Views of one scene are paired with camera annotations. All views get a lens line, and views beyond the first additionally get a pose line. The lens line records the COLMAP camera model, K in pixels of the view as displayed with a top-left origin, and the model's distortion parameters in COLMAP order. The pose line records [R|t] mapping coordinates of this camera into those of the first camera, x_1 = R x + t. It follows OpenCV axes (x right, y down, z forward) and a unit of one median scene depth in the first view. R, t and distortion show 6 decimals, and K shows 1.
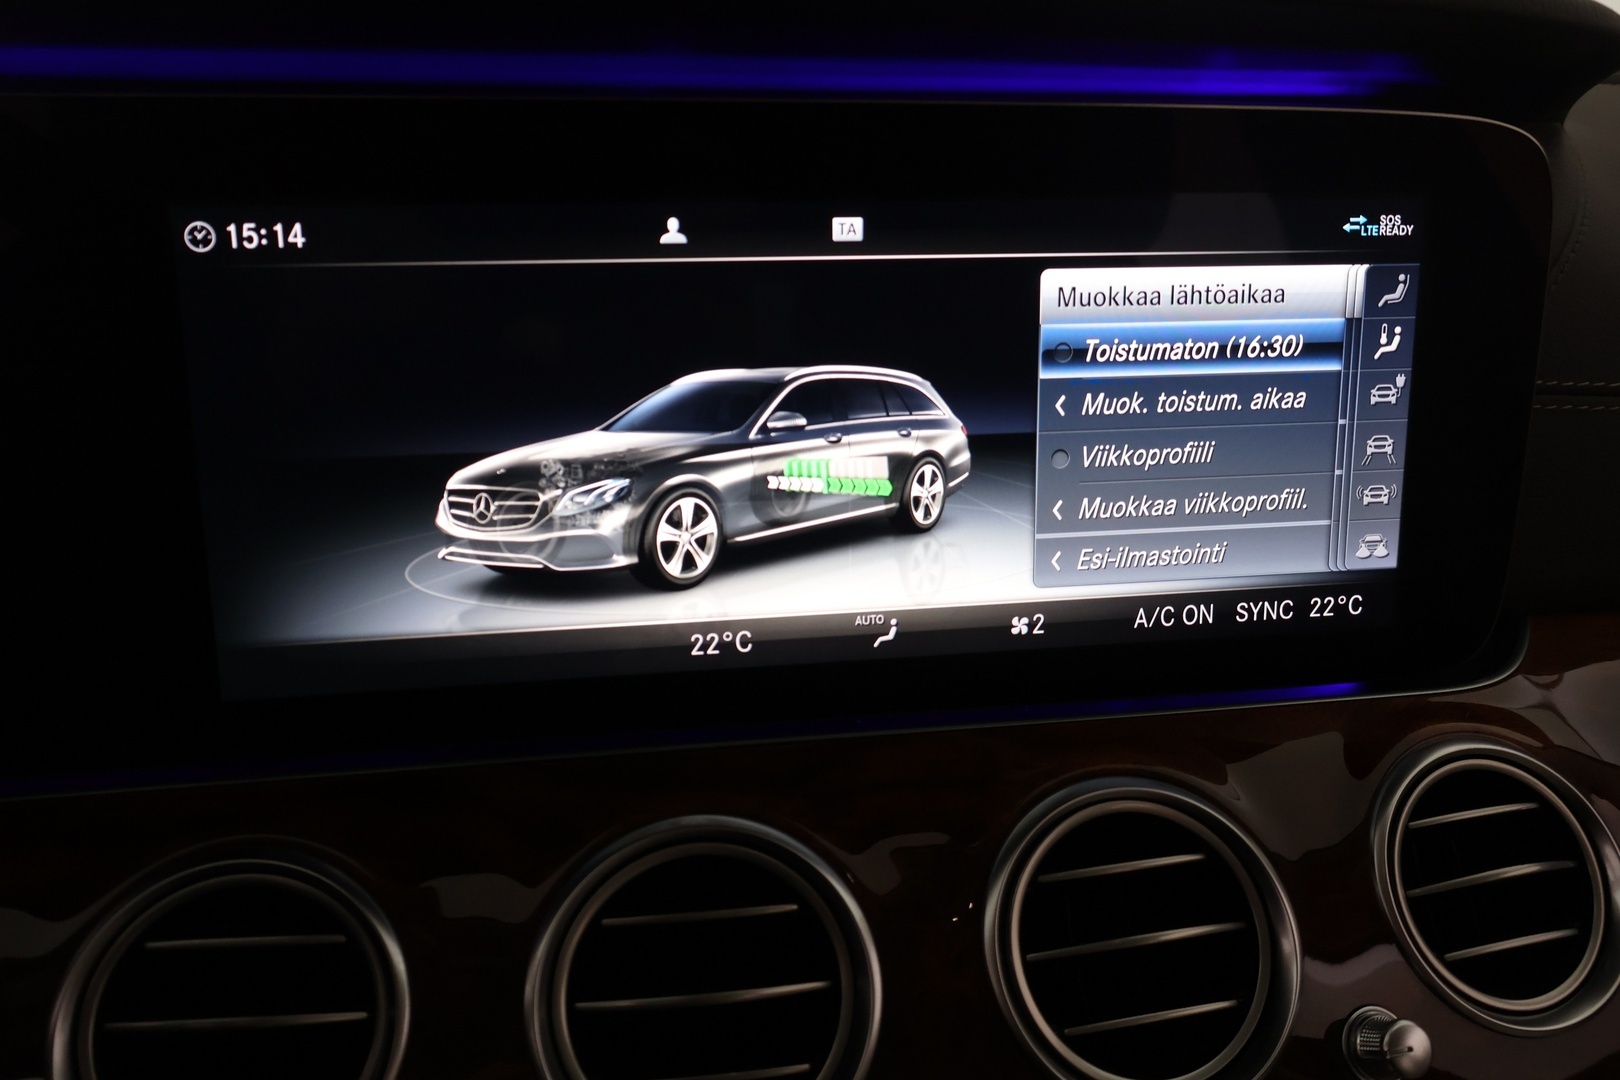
lens RADIAL K [[1361.2, 0, 810.0], [0, 1361.2, 540.0], [0, 0, 1]] dist [0.004772, -0.003017]
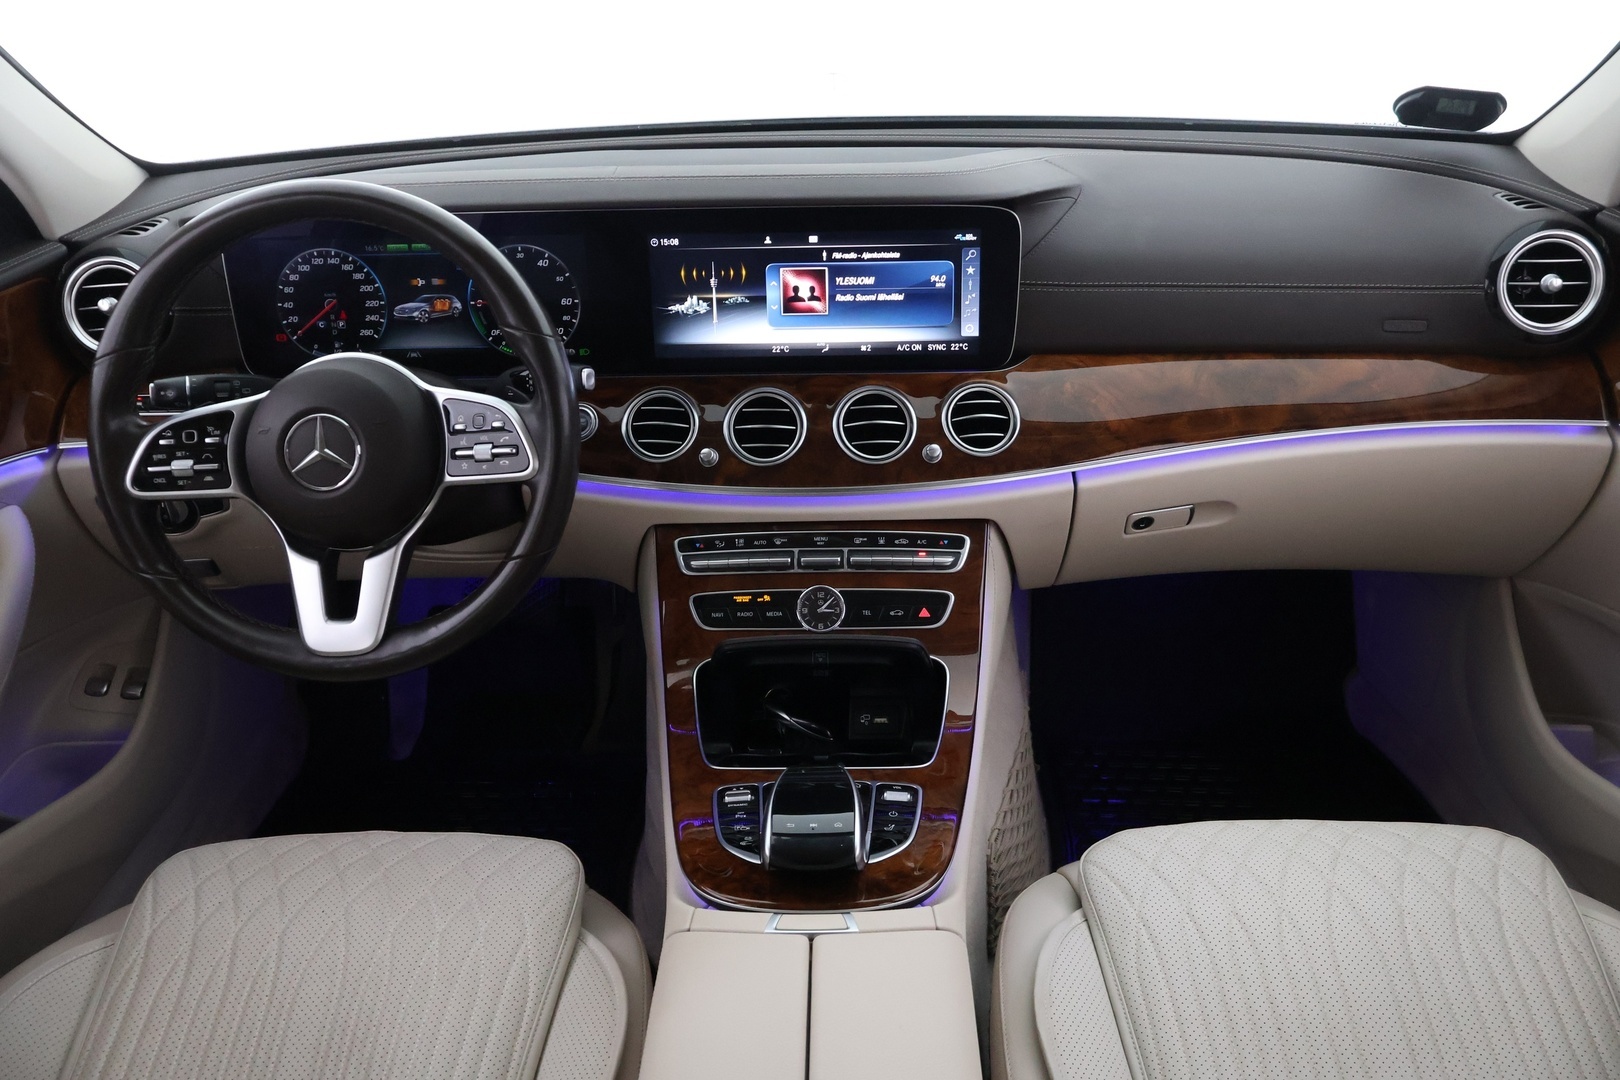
lens RADIAL K [[1337.8, 0, 810.0], [0, 1337.8, 540.0], [0, 0, 1]] dist [-0.010359, 0.007083]
pose [[0.976901, 0.060622, -0.204911, 0.802995], [-0.034440, 0.991045, 0.129007, 0.119176], [0.210897, -0.118970, 0.970242, -2.625886]]
